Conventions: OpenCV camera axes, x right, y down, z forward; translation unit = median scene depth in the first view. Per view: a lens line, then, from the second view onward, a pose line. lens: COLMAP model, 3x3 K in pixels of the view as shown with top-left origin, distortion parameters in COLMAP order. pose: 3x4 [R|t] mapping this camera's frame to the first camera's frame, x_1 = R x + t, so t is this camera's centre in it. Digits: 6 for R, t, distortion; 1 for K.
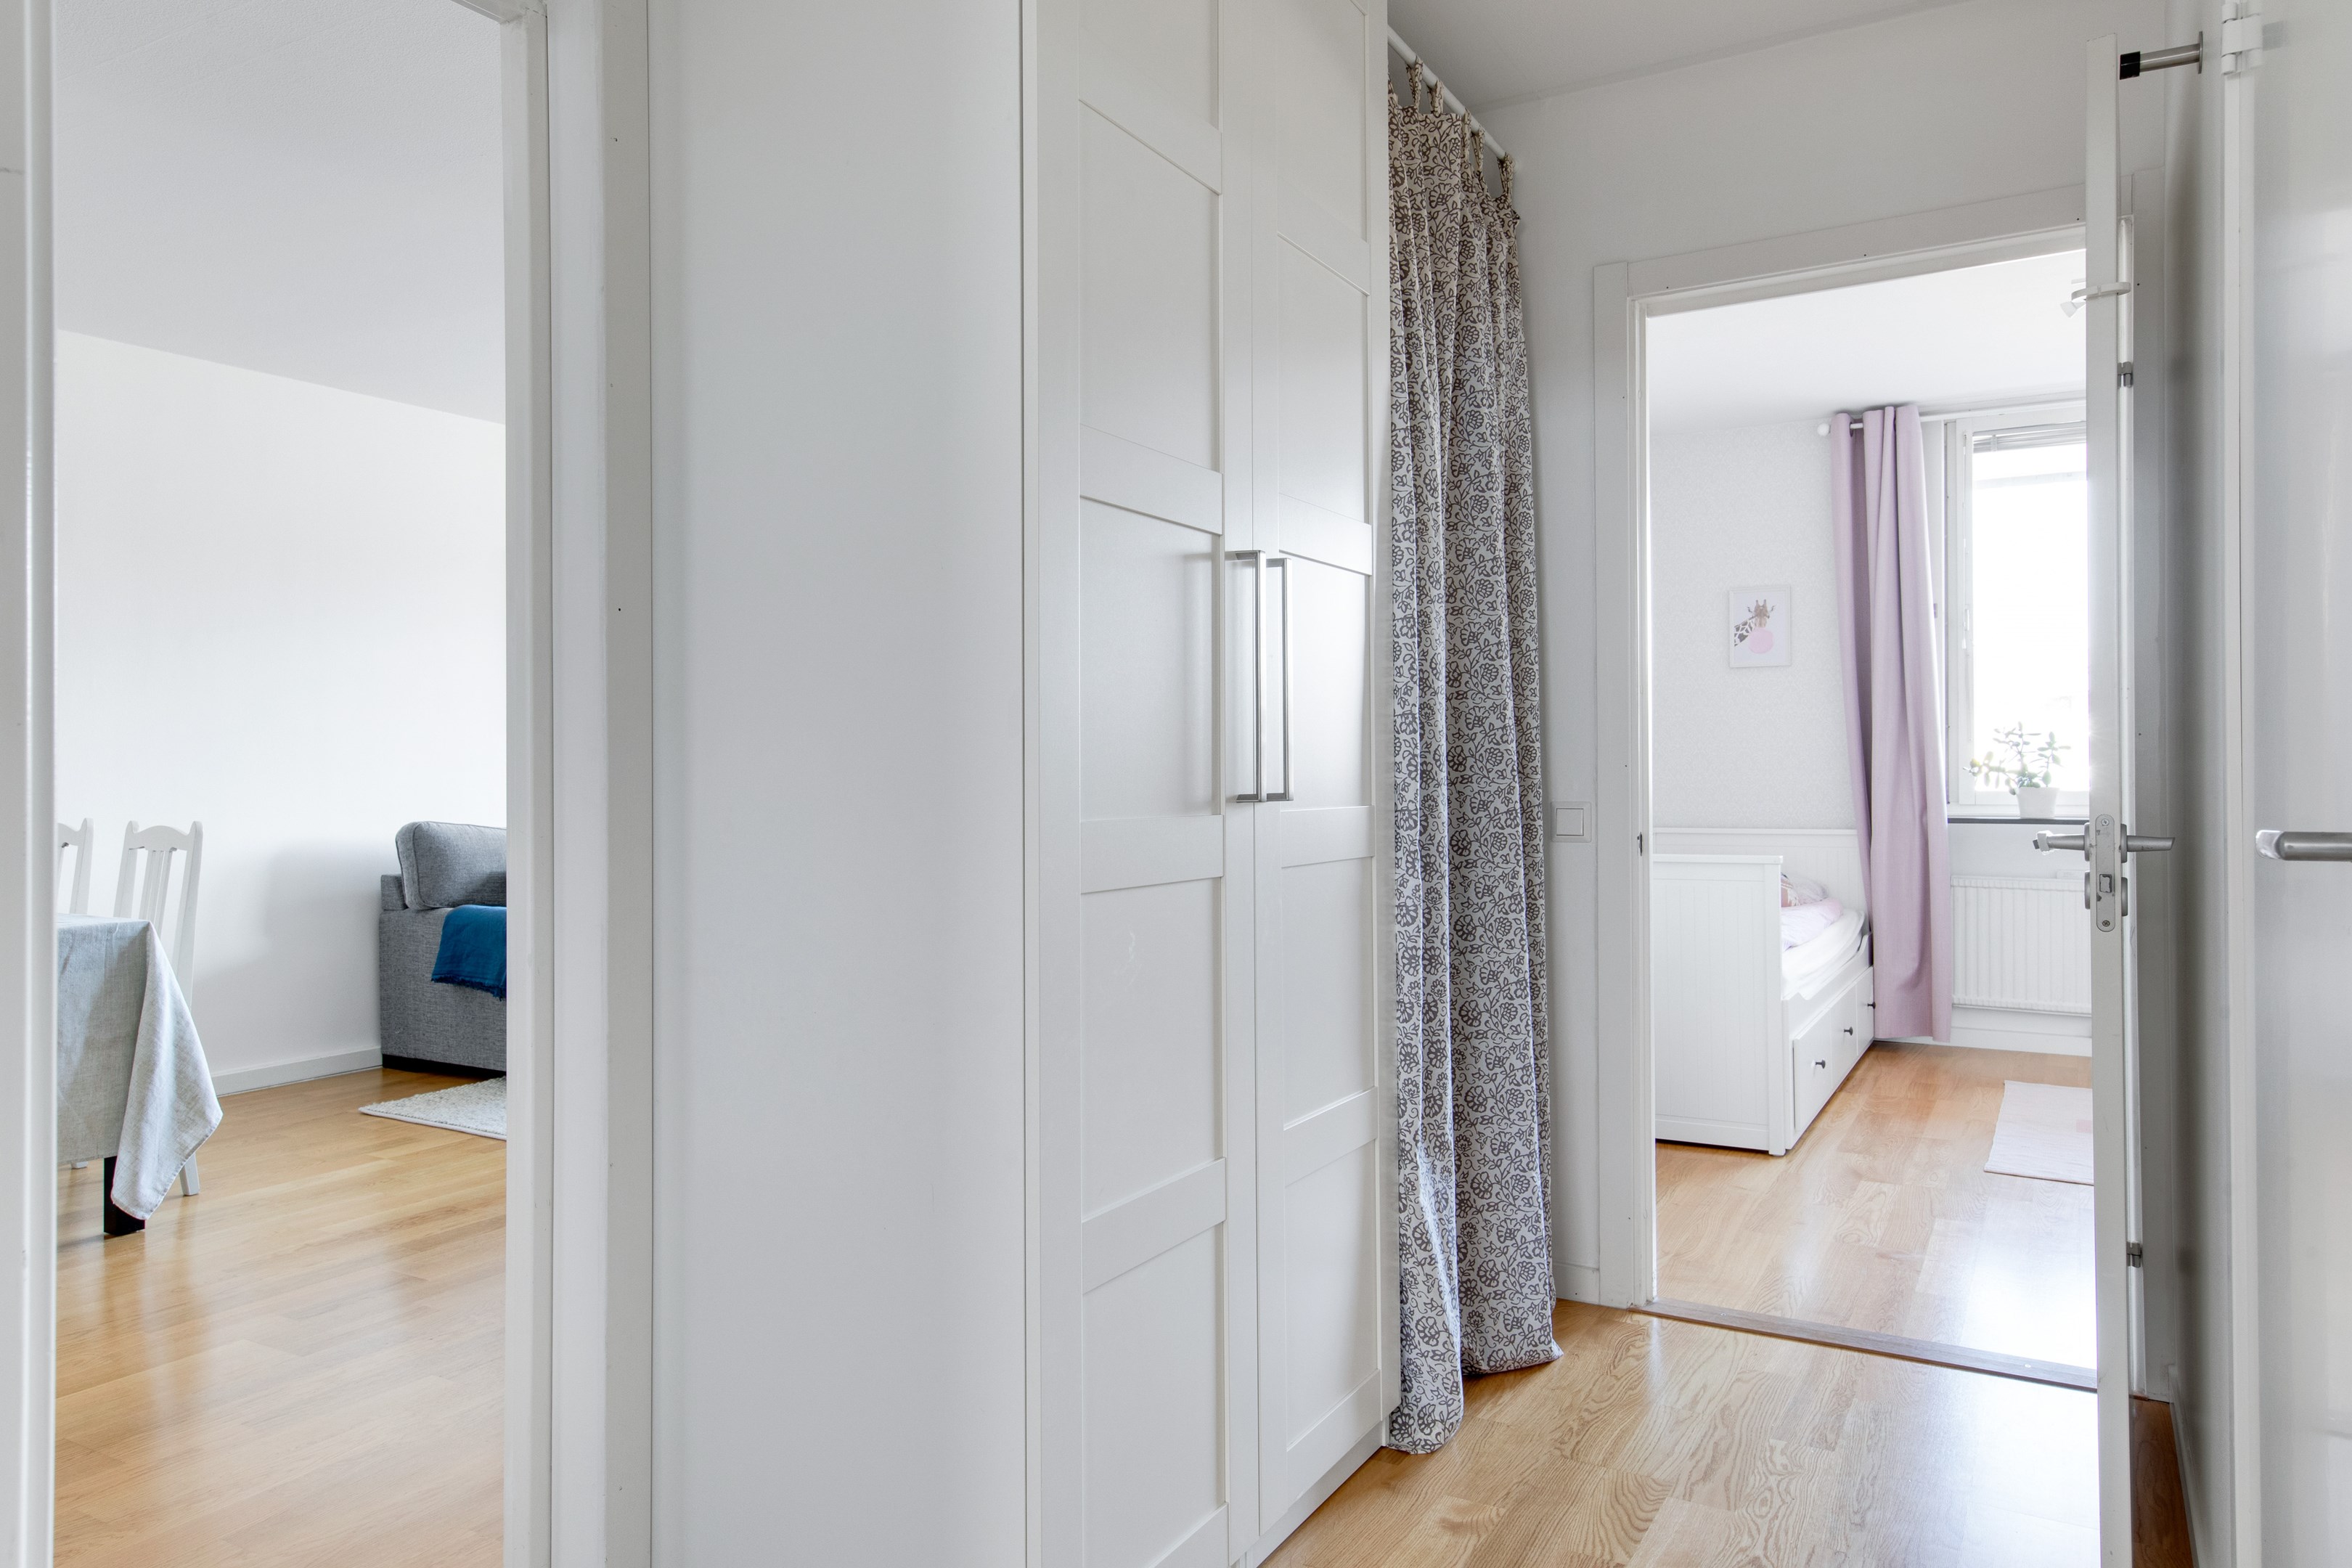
lens RADIAL K [[1607.3, 0, 1167.4], [0, 1607.3, 770.1], [0, 0, 1]] dist [0.004641, -0.001481]
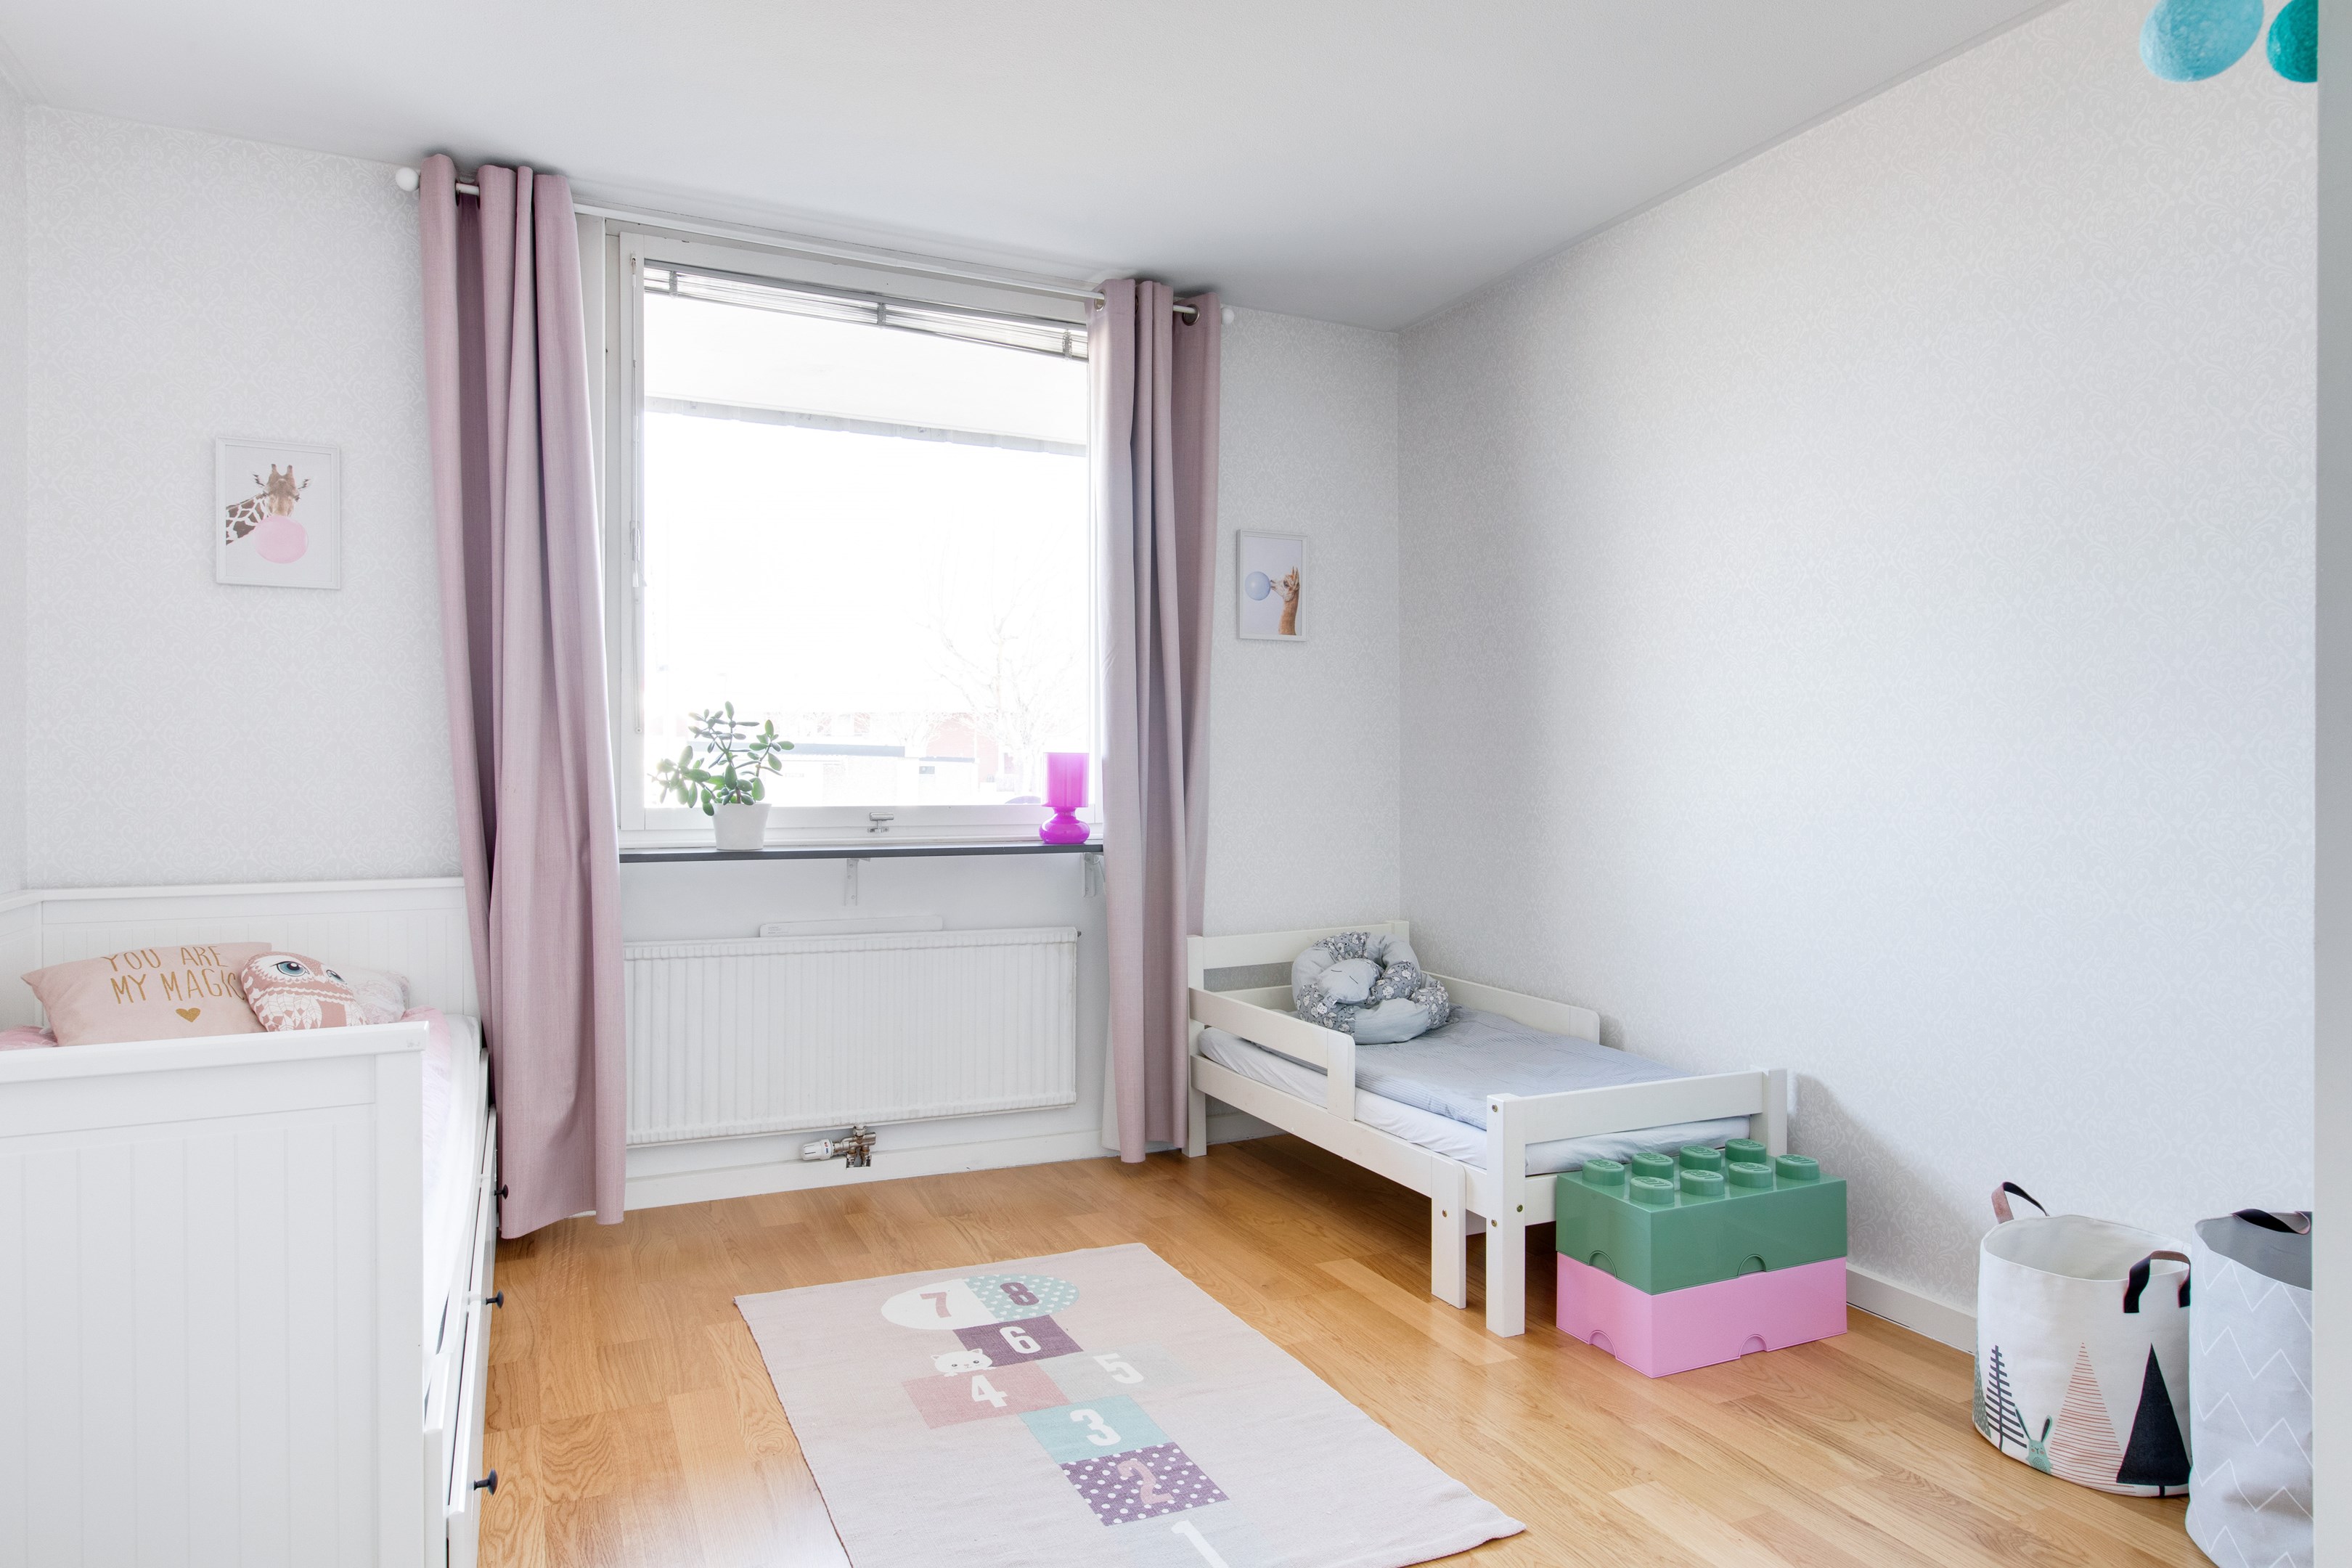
lens RADIAL K [[1404.6, 0, 1171.4], [0, 1404.6, 776.9], [0, 0, 1]] dist [0.007031, 0.001095]
pose [[0.567659, 0.006449, 0.823238, 0.155982], [-0.001252, 0.999975, -0.006970, 0.003495], [-0.823263, 0.002925, 0.567653, 0.508808]]
